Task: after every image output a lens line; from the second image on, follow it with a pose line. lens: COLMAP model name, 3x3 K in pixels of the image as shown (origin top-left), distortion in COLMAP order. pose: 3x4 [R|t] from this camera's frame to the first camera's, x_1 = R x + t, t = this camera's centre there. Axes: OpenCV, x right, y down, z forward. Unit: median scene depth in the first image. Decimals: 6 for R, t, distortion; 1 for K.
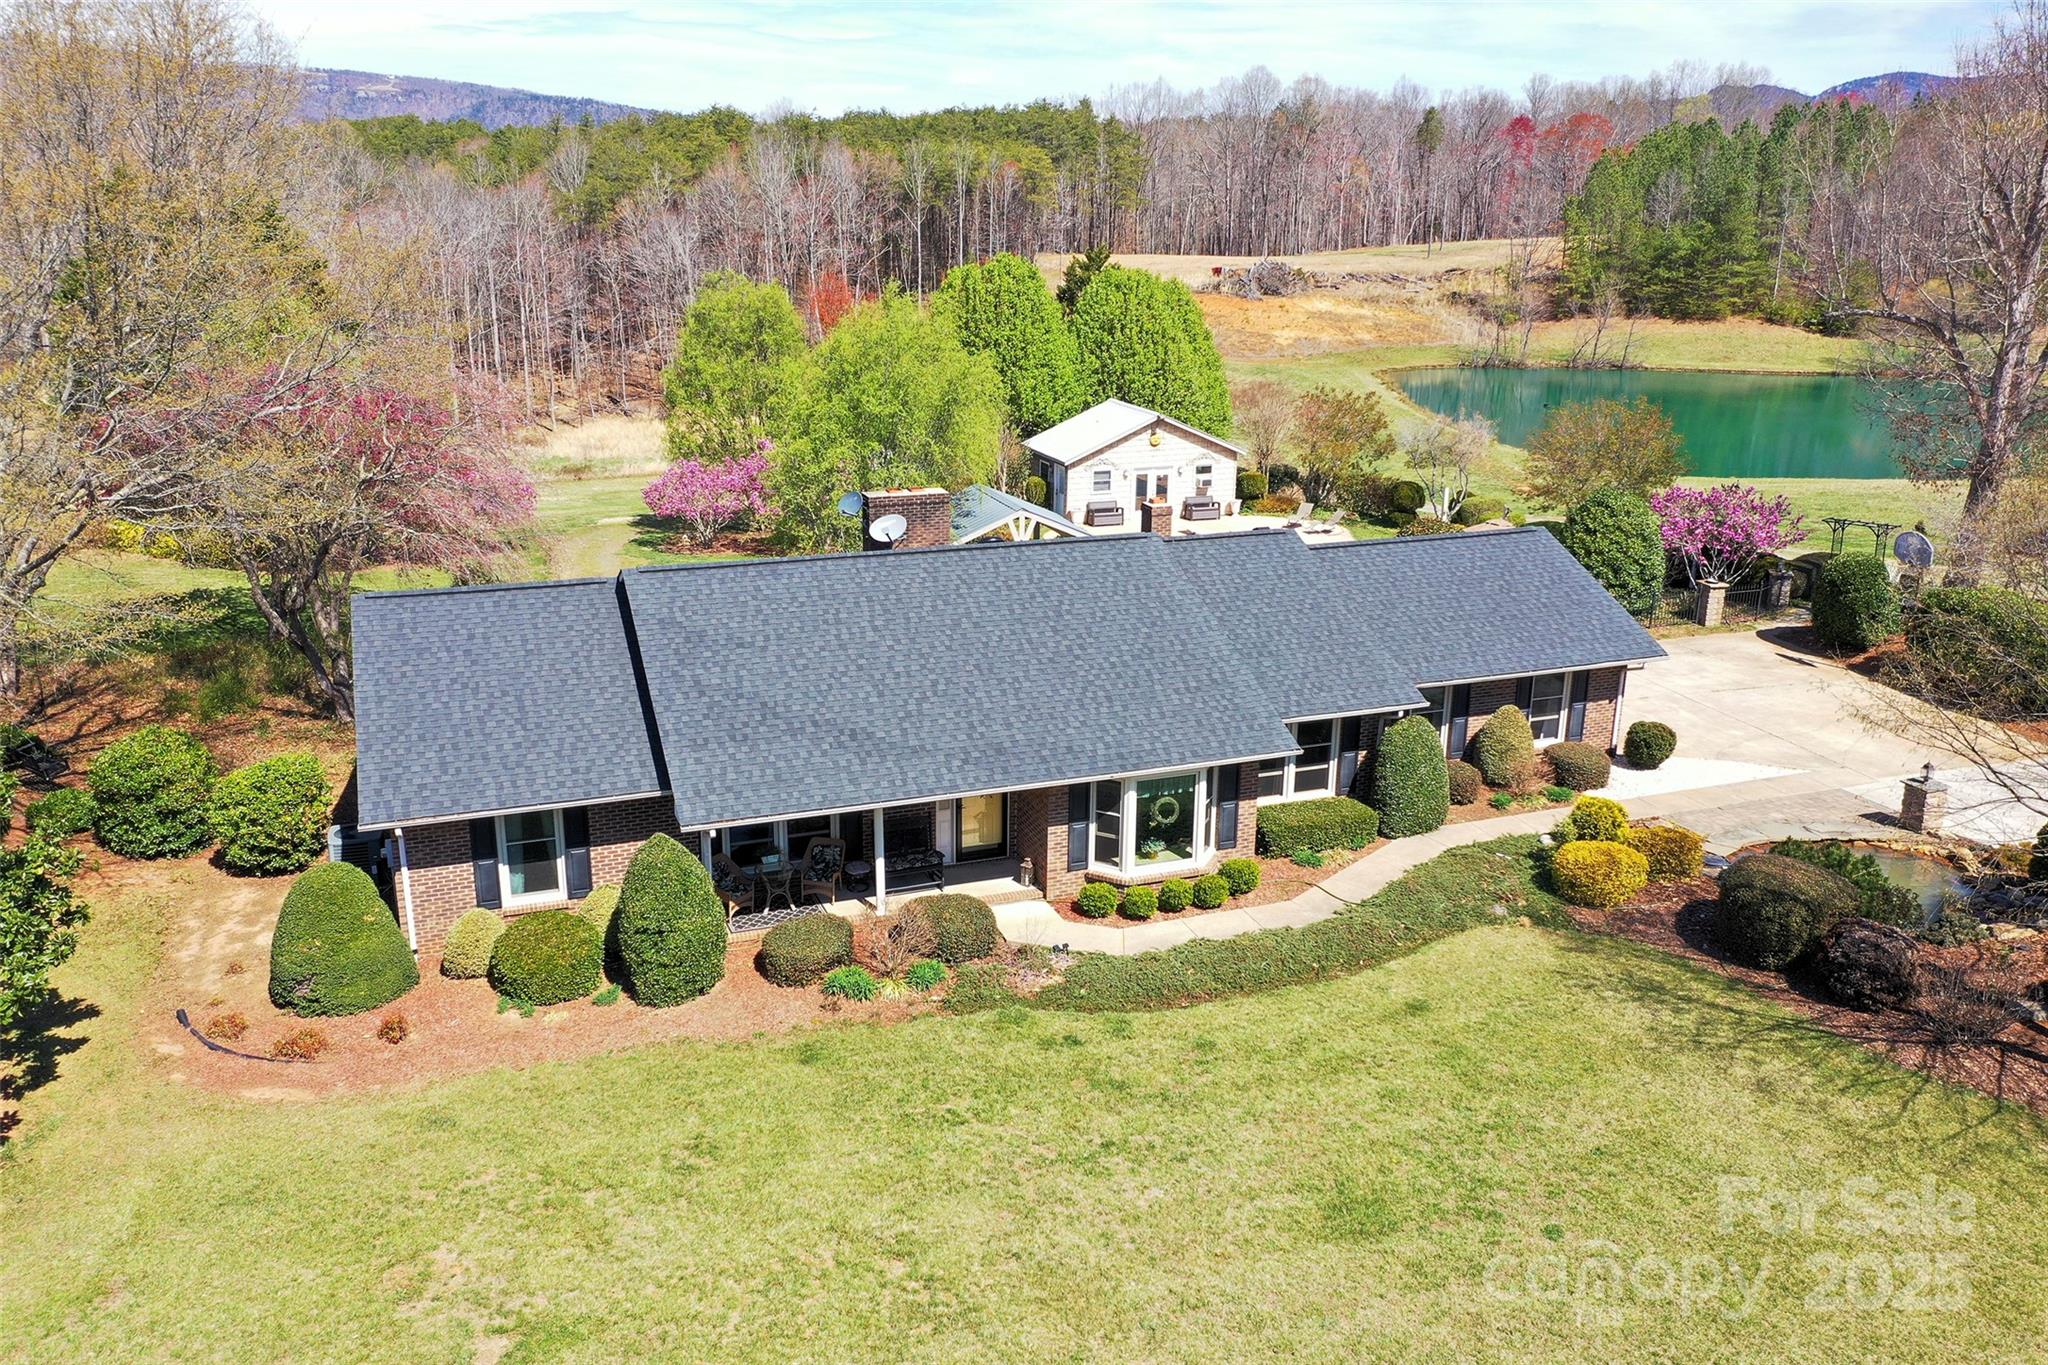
lens RADIAL K [[1658.0, 0, 1013.9], [0, 1658.0, 679.0], [0, 0, 1]] dist [0.007088, -0.004836]
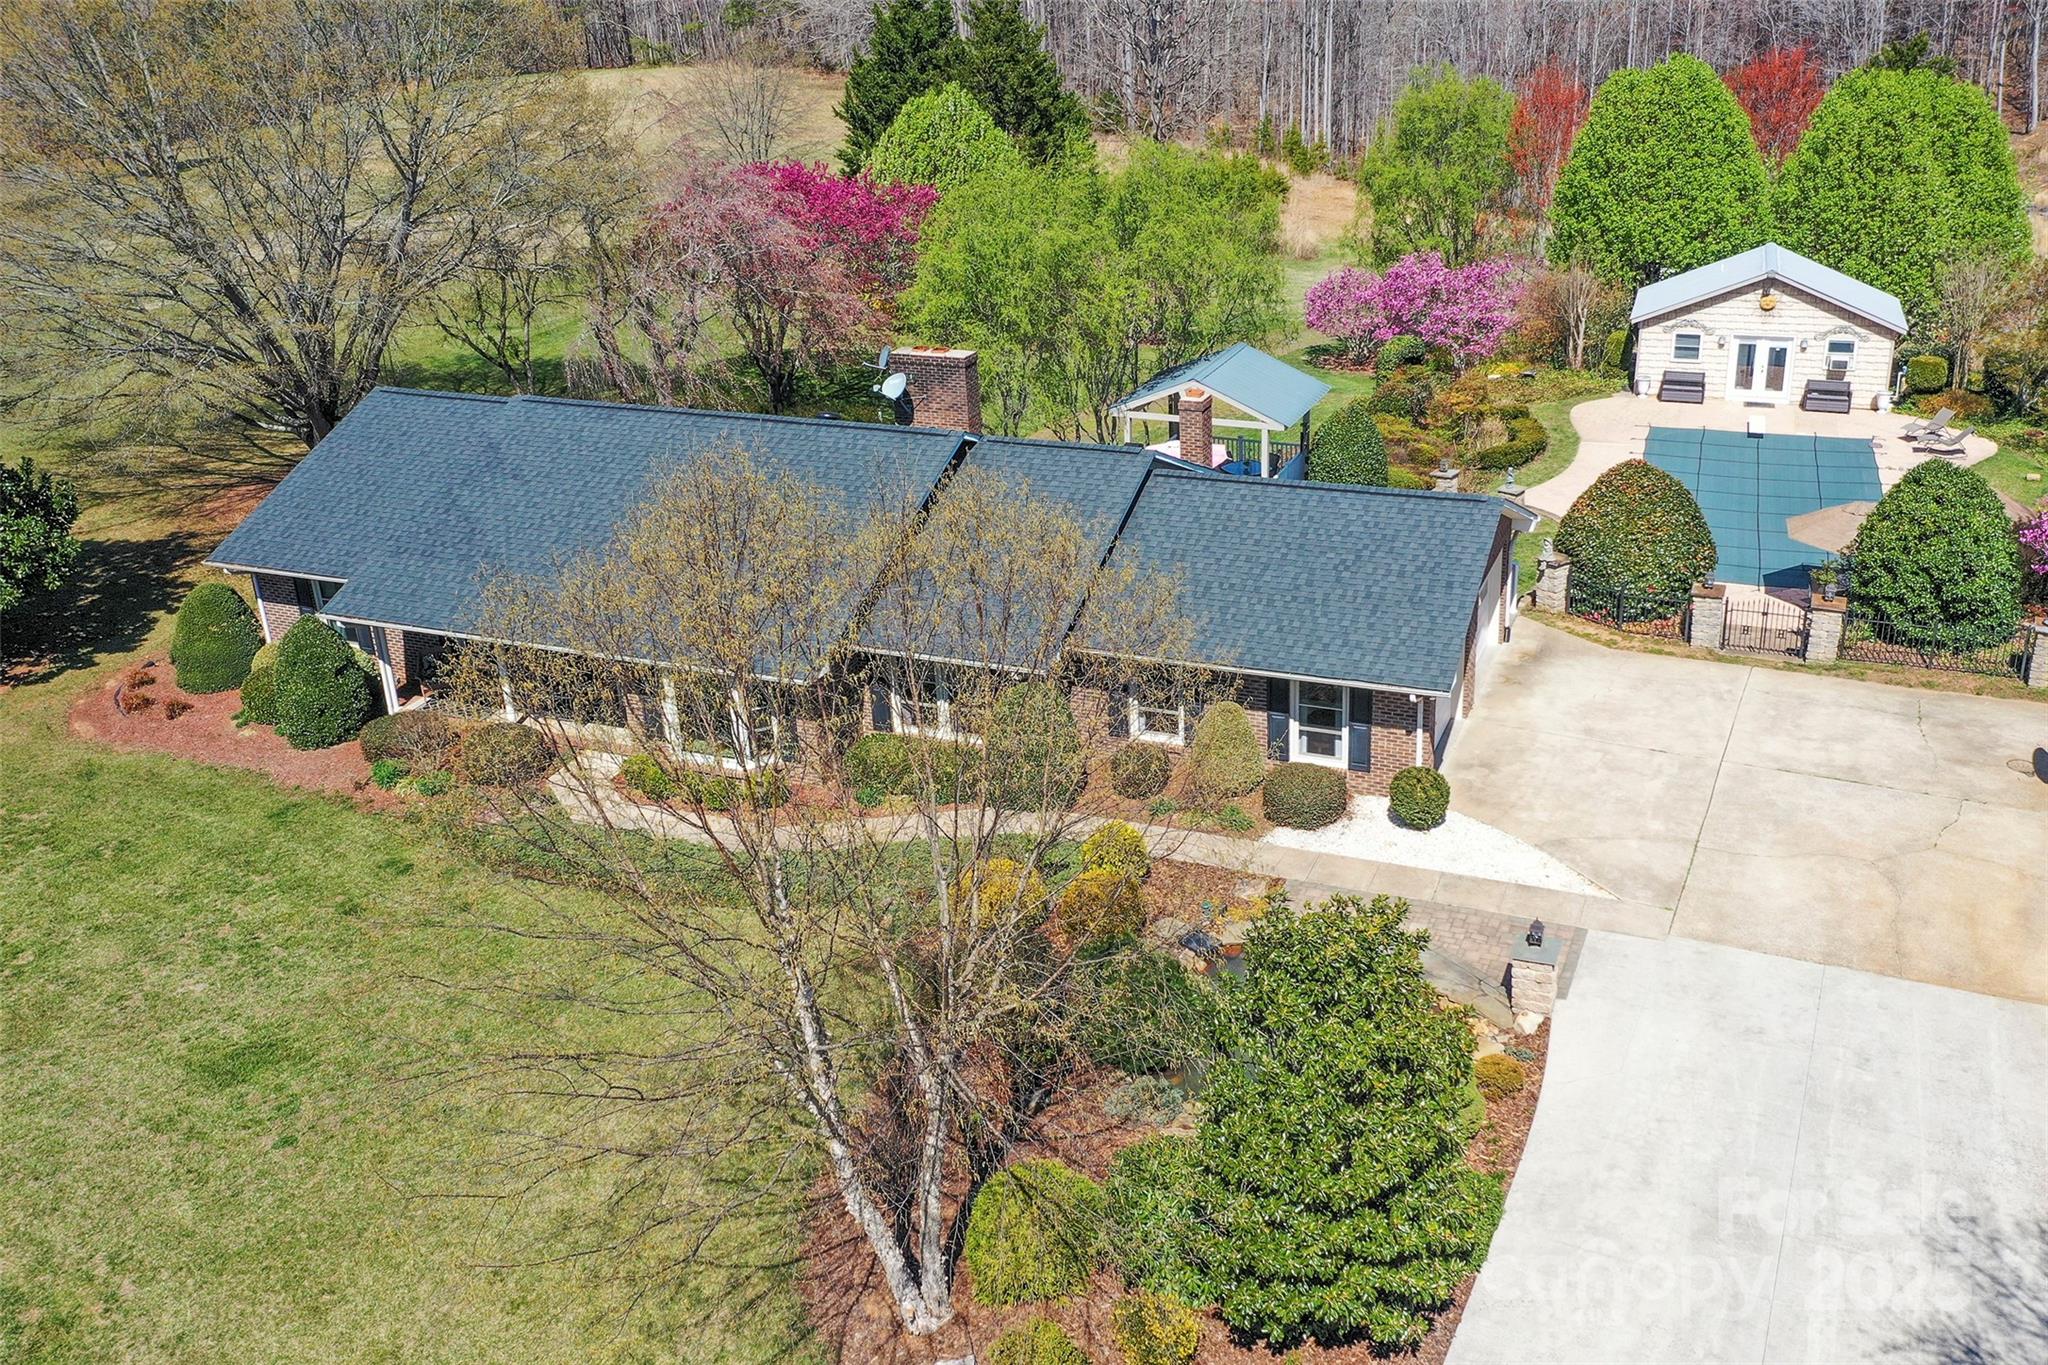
lens RADIAL K [[1658.0, 0, 1016.4], [0, 1658.0, 695.4], [0, 0, 1]] dist [0.007088, -0.004836]
pose [[0.735756, 0.253279, -0.628103, 0.642759], [-0.152146, 0.965545, 0.211128, -0.129697], [0.659936, -0.059775, 0.748940, 0.250534]]
